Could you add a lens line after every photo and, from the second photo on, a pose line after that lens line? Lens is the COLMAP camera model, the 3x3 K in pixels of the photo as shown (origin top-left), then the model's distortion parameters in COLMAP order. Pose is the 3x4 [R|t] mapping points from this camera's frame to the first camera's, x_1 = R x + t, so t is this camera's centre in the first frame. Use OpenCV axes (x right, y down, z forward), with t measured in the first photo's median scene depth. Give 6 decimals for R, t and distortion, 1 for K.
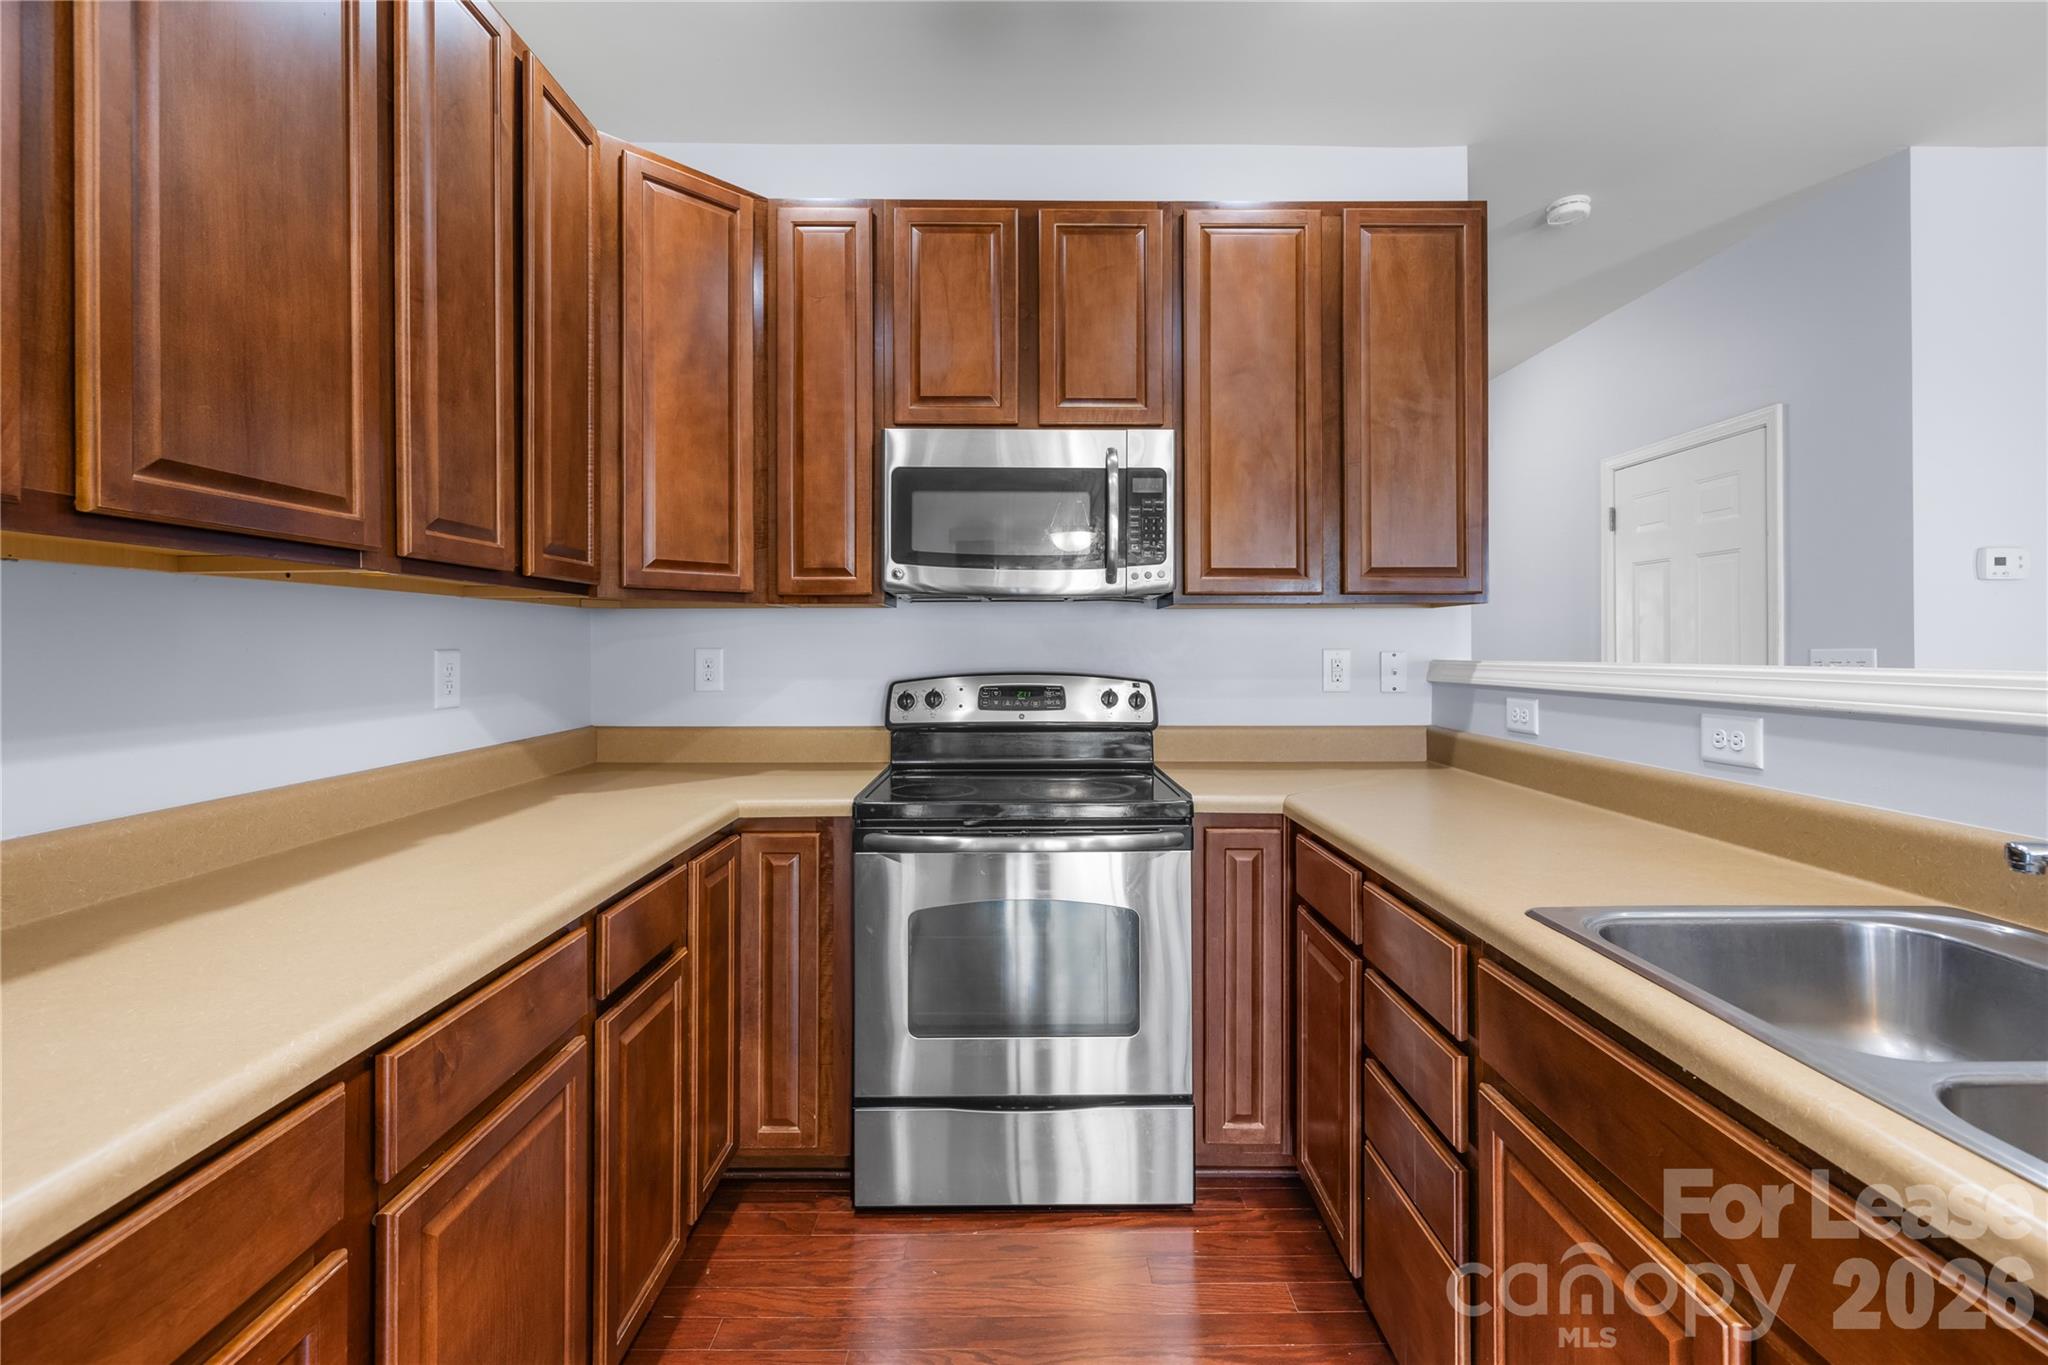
lens RADIAL K [[879.2, 0, 1026.3], [0, 879.2, 643.5], [0, 0, 1]] dist [-0.001775, -0.000221]
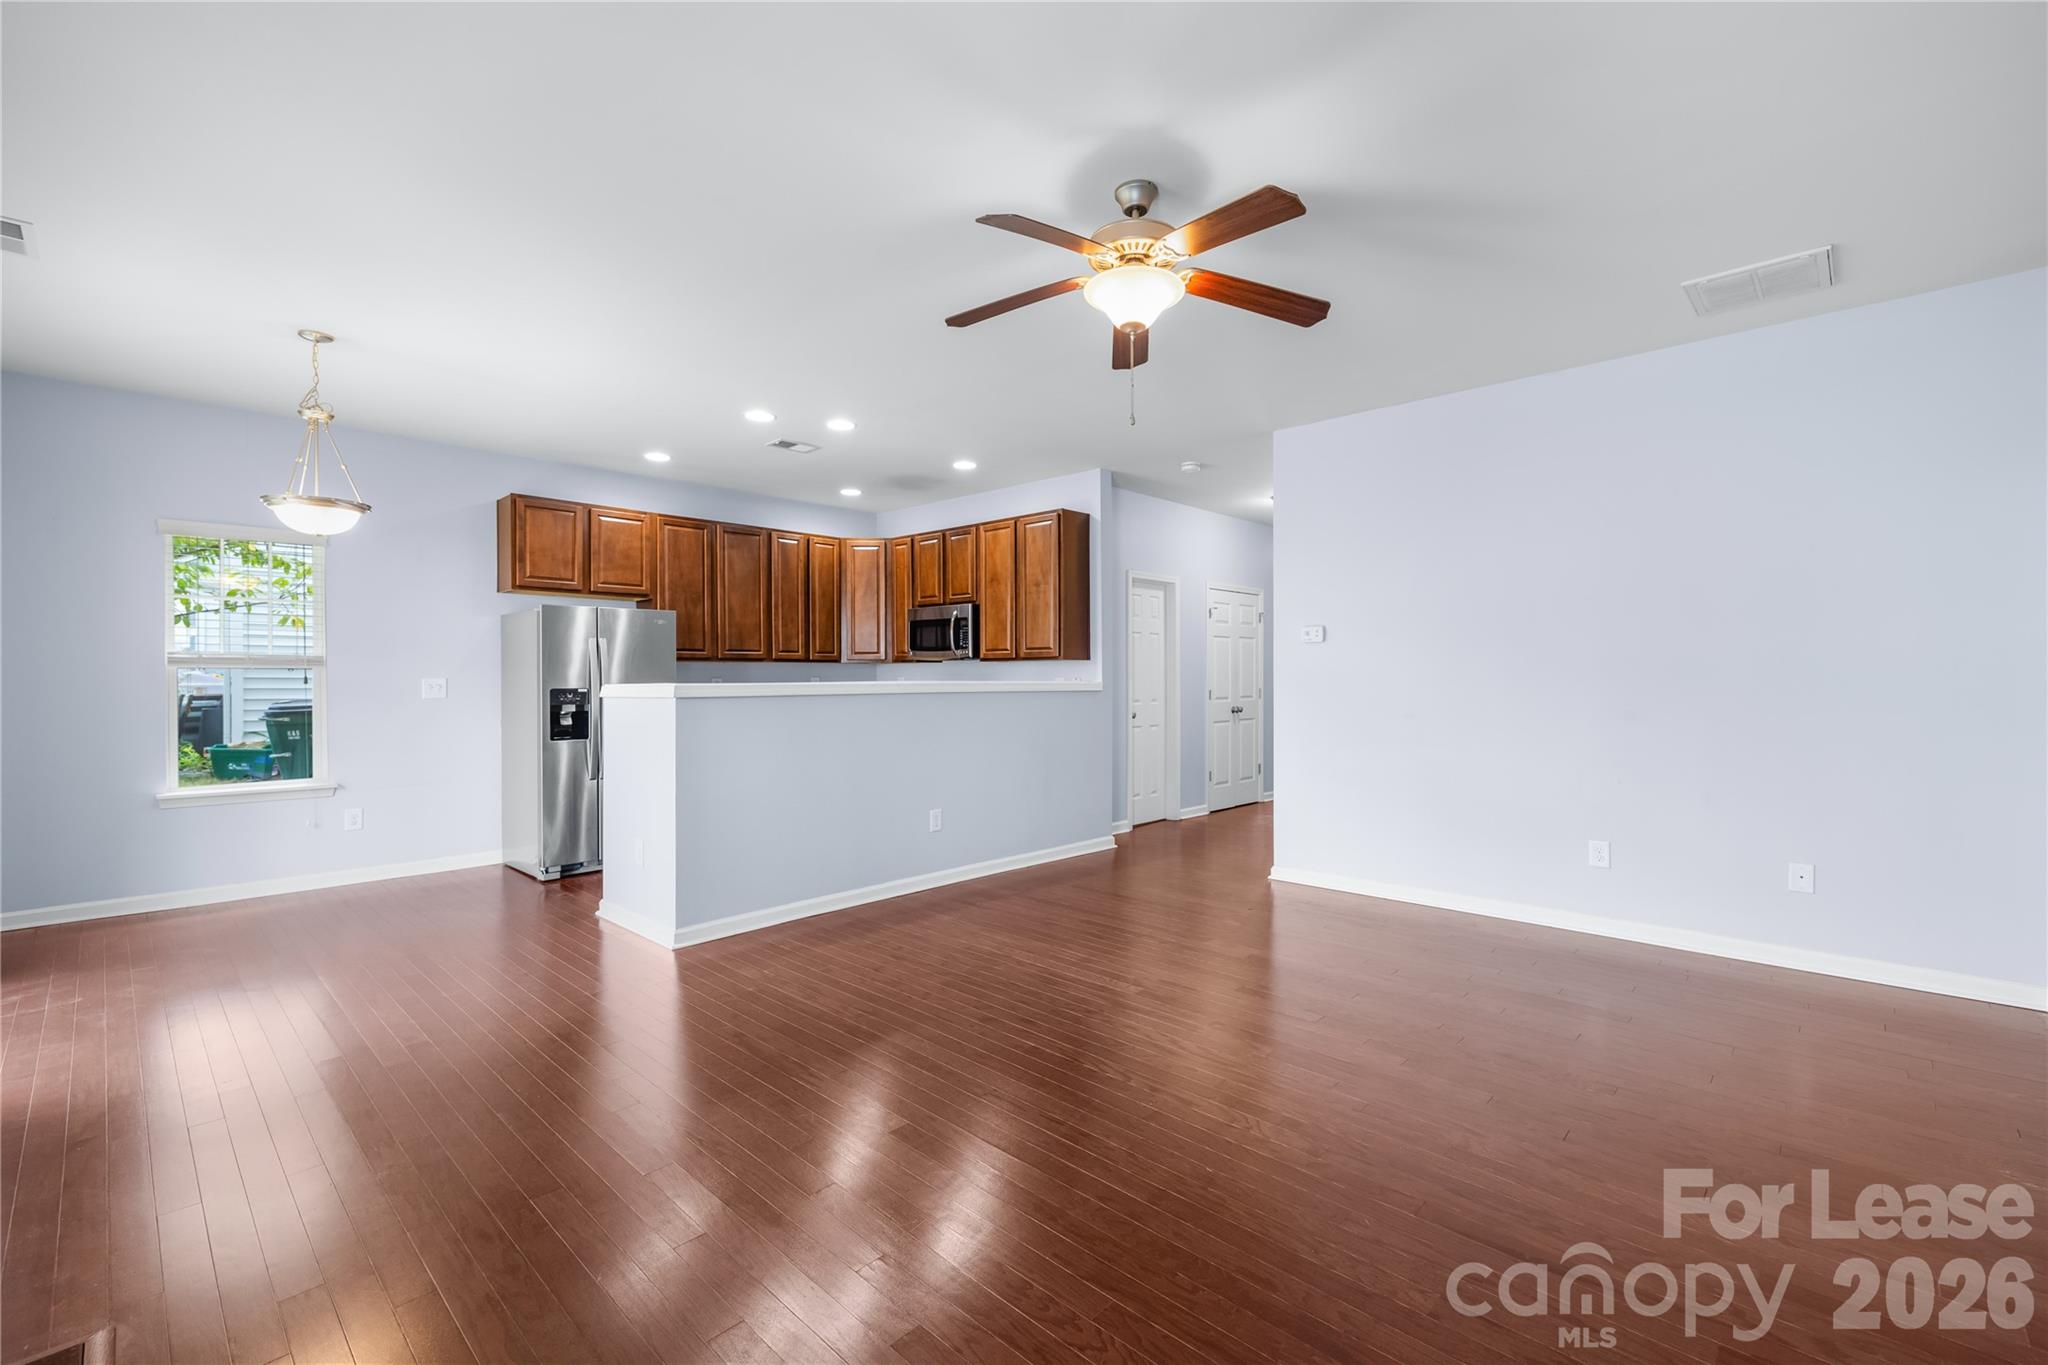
lens RADIAL K [[866.7, 0, 1028.1], [0, 866.7, 671.7], [0, 0, 1]] dist [0.001088, -0.000458]
pose [[0.734104, -0.003539, -0.679028, 2.246391], [0.004795, 0.999989, -0.000027, -0.010942], [0.679020, -0.003236, 0.734112, -1.001787]]
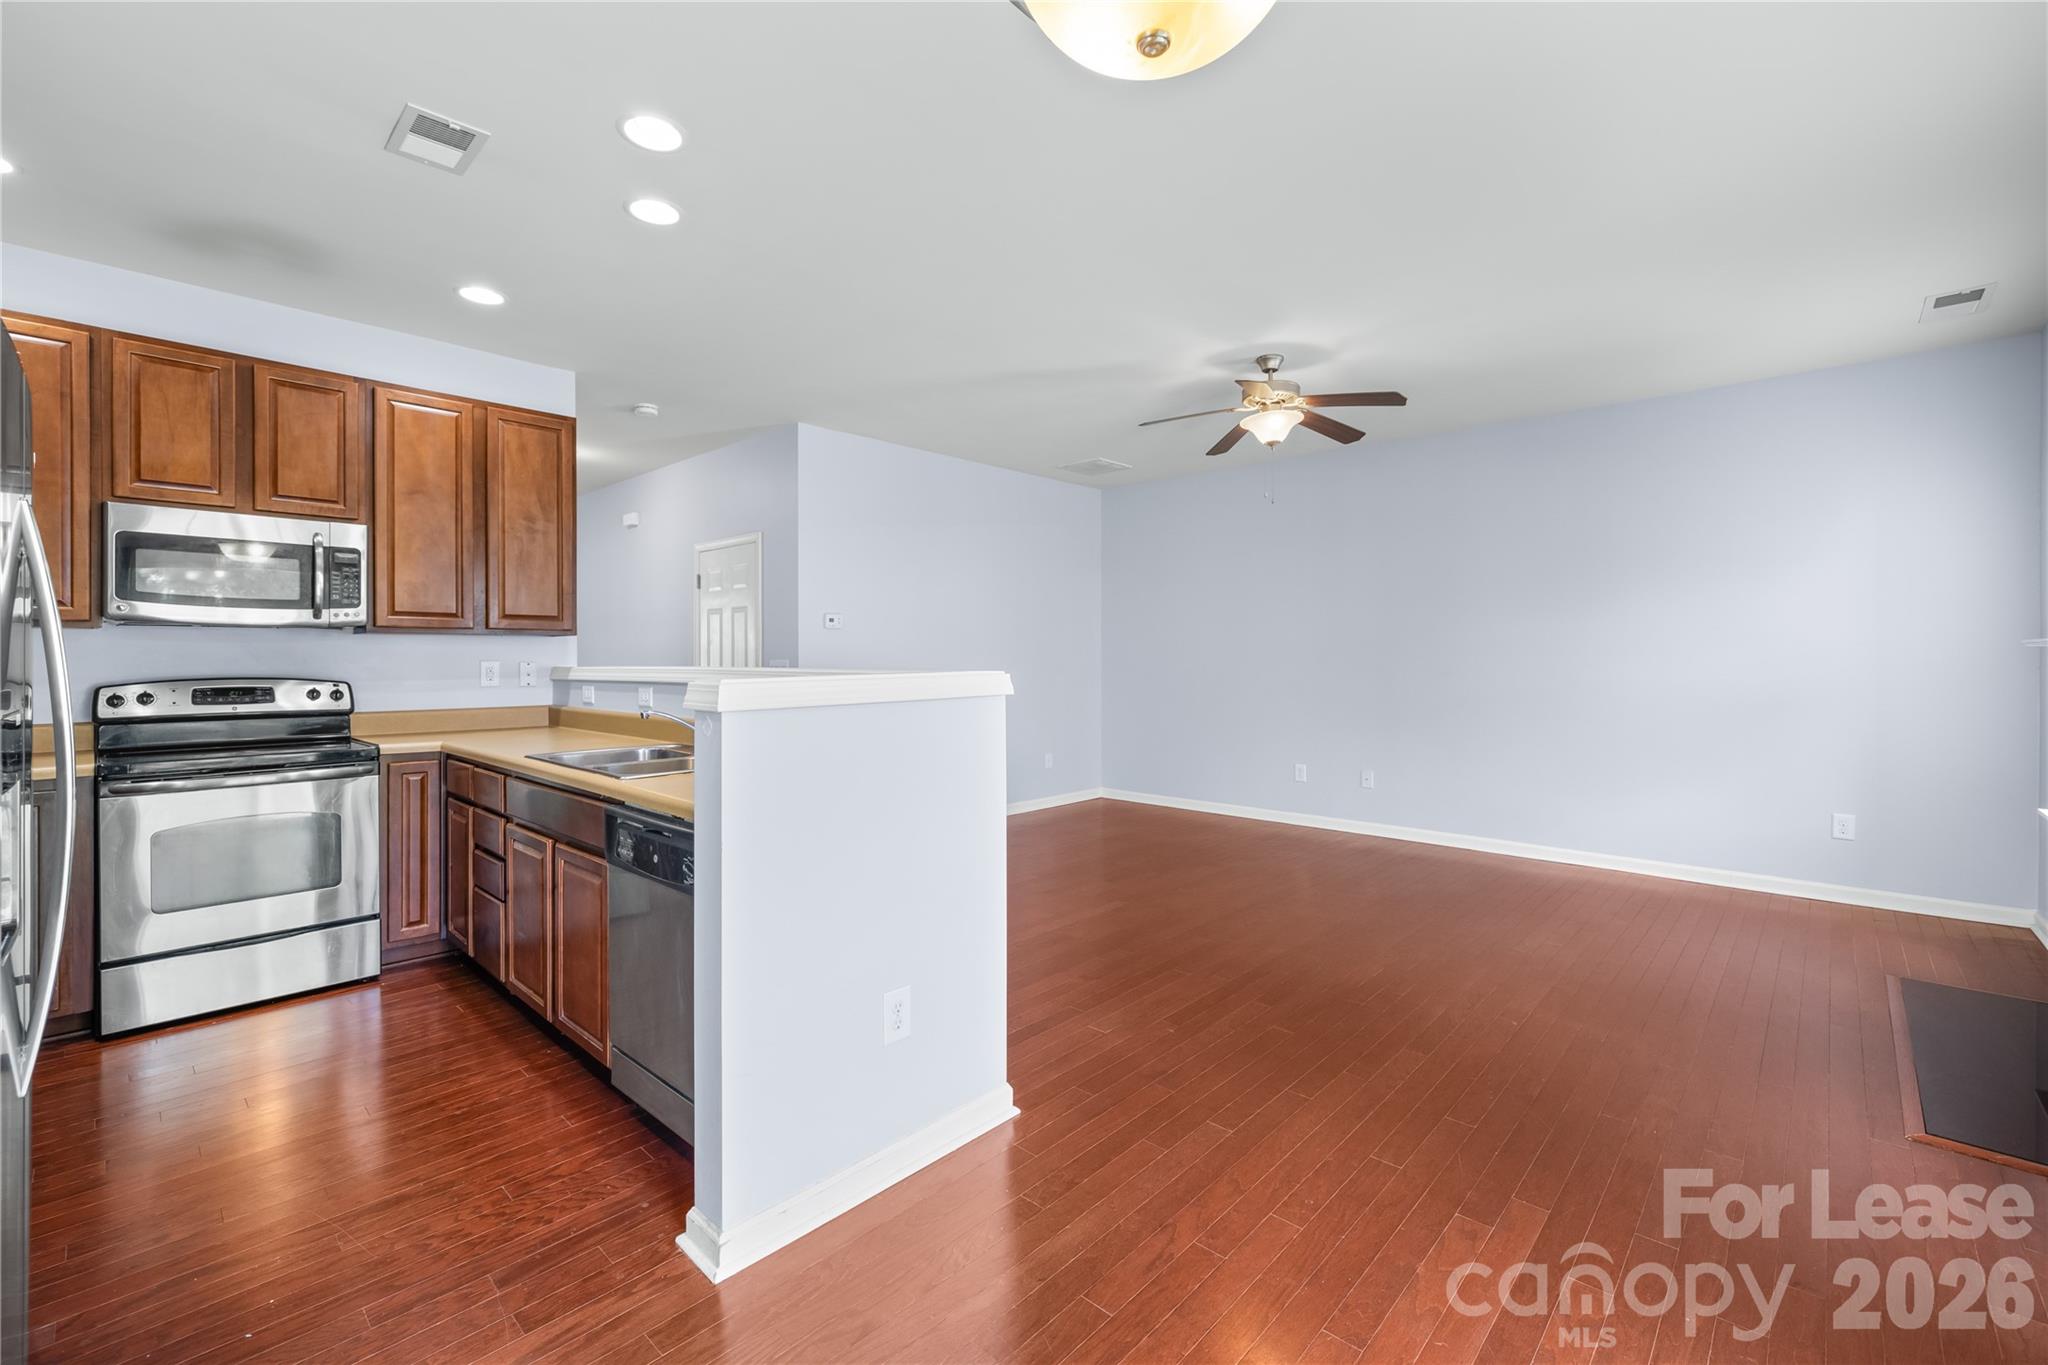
lens RADIAL K [[858.6, 0, 1015.4], [0, 858.6, 657.6], [0, 0, 1]] dist [-0.000098, -0.000159]
pose [[0.690783, -0.000078, 0.723062, -0.145818], [-0.000557, 1.000000, 0.000640, -0.001077], [-0.723061, -0.000845, 0.690783, -0.929337]]
